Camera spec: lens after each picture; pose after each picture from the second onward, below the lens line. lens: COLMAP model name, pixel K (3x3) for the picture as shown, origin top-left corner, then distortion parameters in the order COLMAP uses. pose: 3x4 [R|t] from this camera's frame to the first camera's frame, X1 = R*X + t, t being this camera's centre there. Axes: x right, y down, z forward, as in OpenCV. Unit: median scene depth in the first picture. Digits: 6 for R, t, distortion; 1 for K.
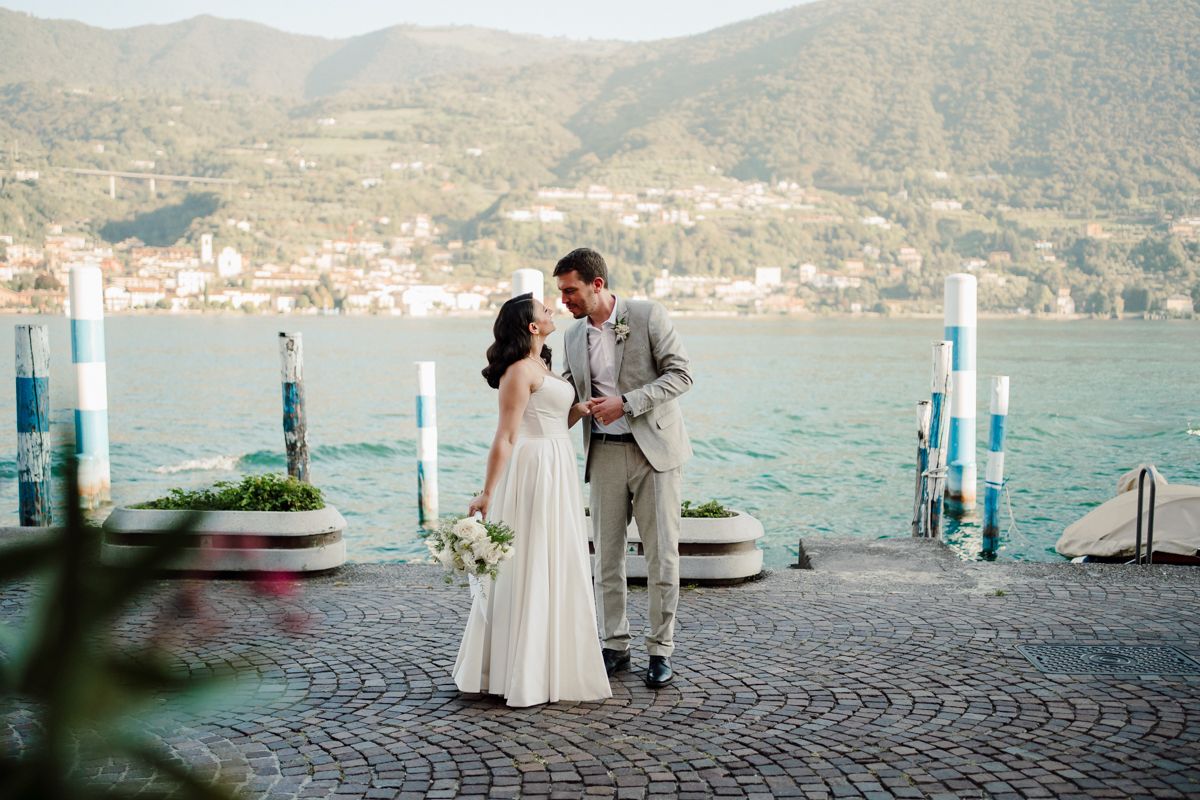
lens RADIAL K [[1405.3, 0, 600.0], [0, 1405.3, 400.0], [0, 0, 1]] dist [0.002672, -0.005865]
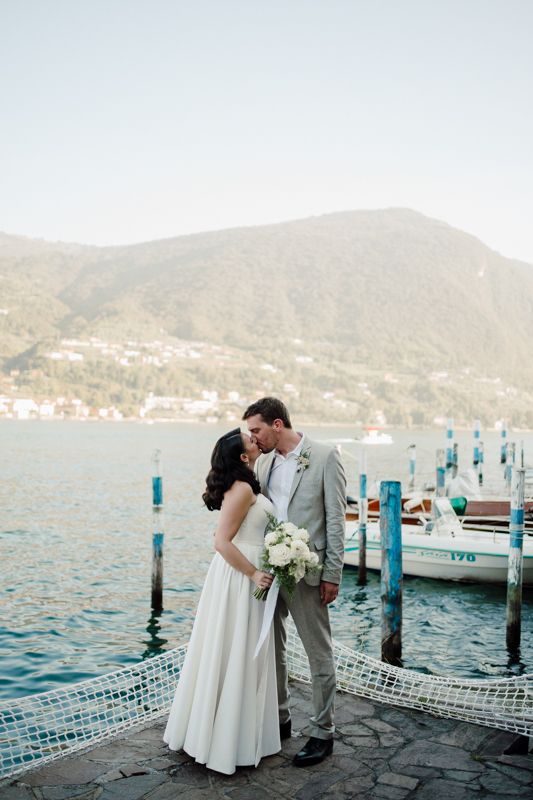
lens RADIAL K [[936.8, 0, 266.5], [0, 936.8, 400.0], [0, 0, 1]] dist [0.002672, -0.005865]
pose [[0.957938, 0.027464, 0.285657, -0.122107], [-0.004204, 0.996646, -0.081723, 0.003653], [-0.286943, 0.077084, 0.954841, -0.069667]]
